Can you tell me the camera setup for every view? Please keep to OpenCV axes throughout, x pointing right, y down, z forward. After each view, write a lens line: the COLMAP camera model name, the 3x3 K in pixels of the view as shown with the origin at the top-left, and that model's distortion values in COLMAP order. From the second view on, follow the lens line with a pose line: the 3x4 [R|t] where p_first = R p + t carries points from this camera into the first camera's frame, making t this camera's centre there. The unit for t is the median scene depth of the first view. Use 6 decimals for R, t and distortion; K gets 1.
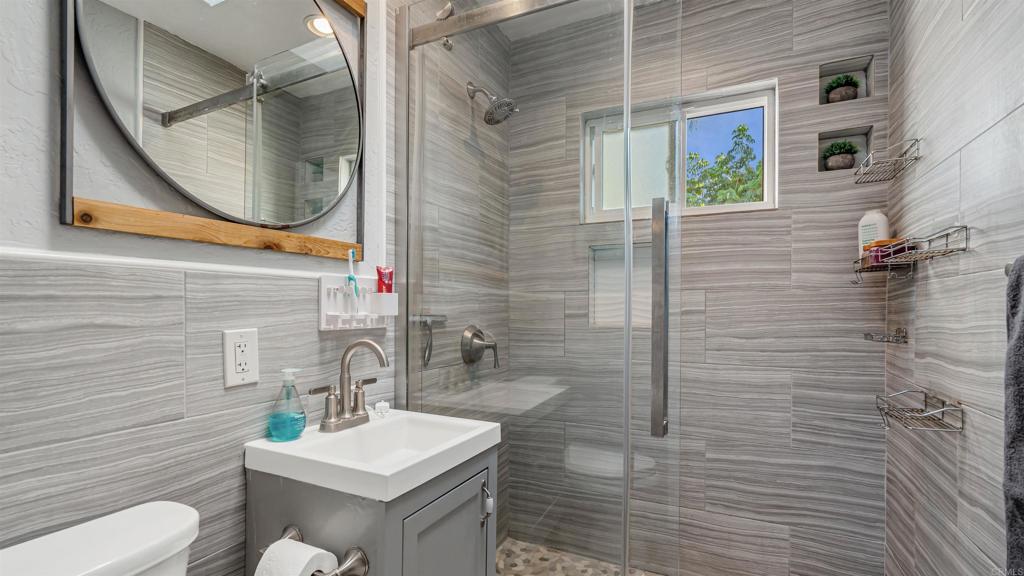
lens RADIAL K [[463.2, 0, 504.3], [0, 463.2, 315.3], [0, 0, 1]] dist [-0.003919, 0.000734]
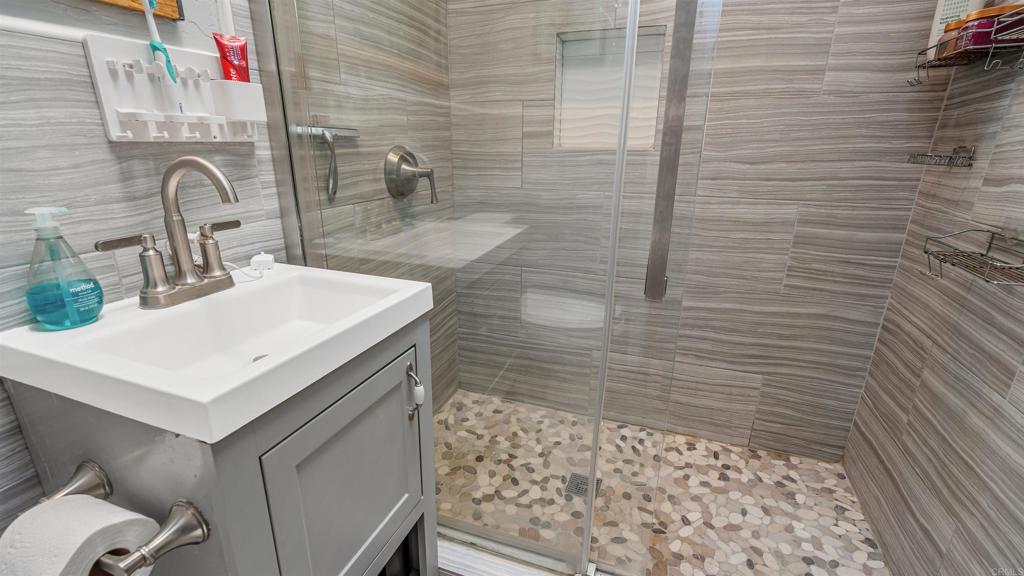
lens RADIAL K [[463.2, 0, 513.2], [0, 463.2, 293.2], [0, 0, 1]] dist [-0.003919, 0.000734]
pose [[0.993497, -0.028949, 0.110114, 0.029139], [-0.005412, 0.954035, 0.299648, 0.029666], [-0.113727, -0.298295, 0.947674, 0.253609]]
